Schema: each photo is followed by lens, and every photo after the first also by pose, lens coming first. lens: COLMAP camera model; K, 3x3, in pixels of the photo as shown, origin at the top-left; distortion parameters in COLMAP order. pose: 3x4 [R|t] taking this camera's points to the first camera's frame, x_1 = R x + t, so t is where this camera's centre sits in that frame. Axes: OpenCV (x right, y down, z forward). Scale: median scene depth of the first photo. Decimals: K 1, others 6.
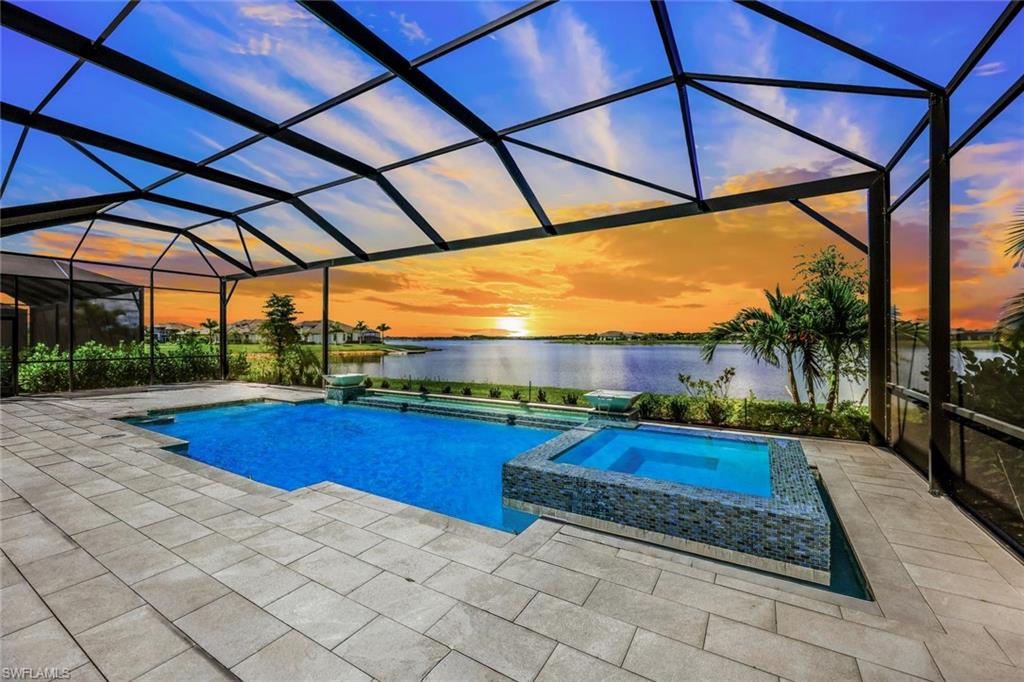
lens RADIAL K [[417.3, 0, 507.6], [0, 417.3, 342.7], [0, 0, 1]] dist [-0.000712, -0.000090]
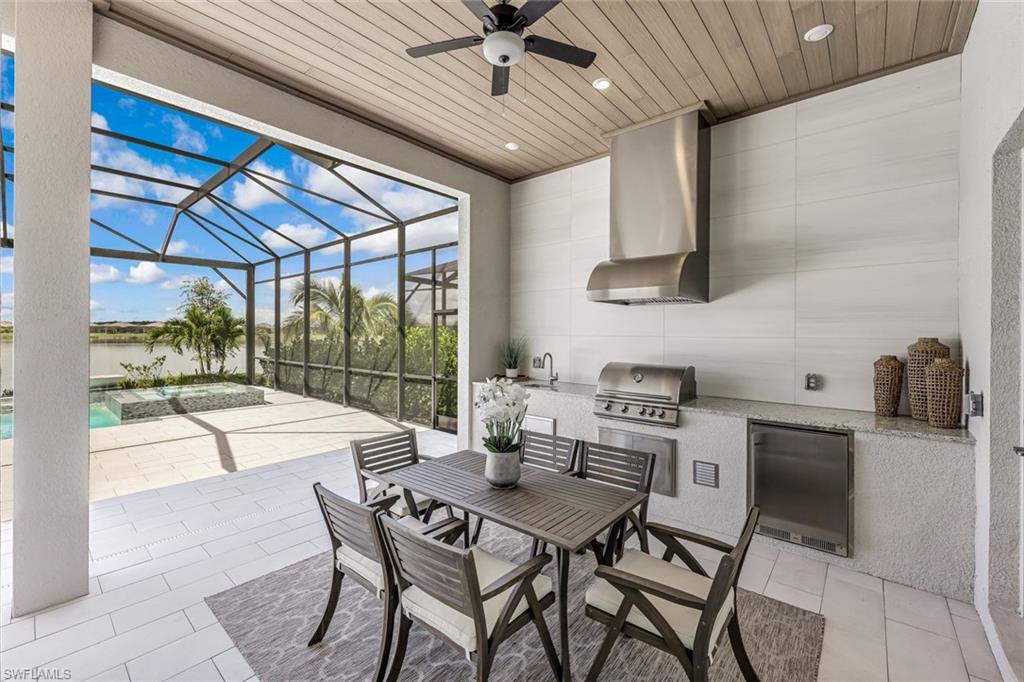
lens RADIAL K [[417.3, 0, 513.2], [0, 417.3, 336.9], [0, 0, 1]] dist [-0.000712, -0.000090]
pose [[0.165760, -0.005808, 0.986149, -0.958366], [0.003925, 0.999979, 0.005230, -0.016920], [-0.986158, 0.003003, 0.165779, -0.678369]]
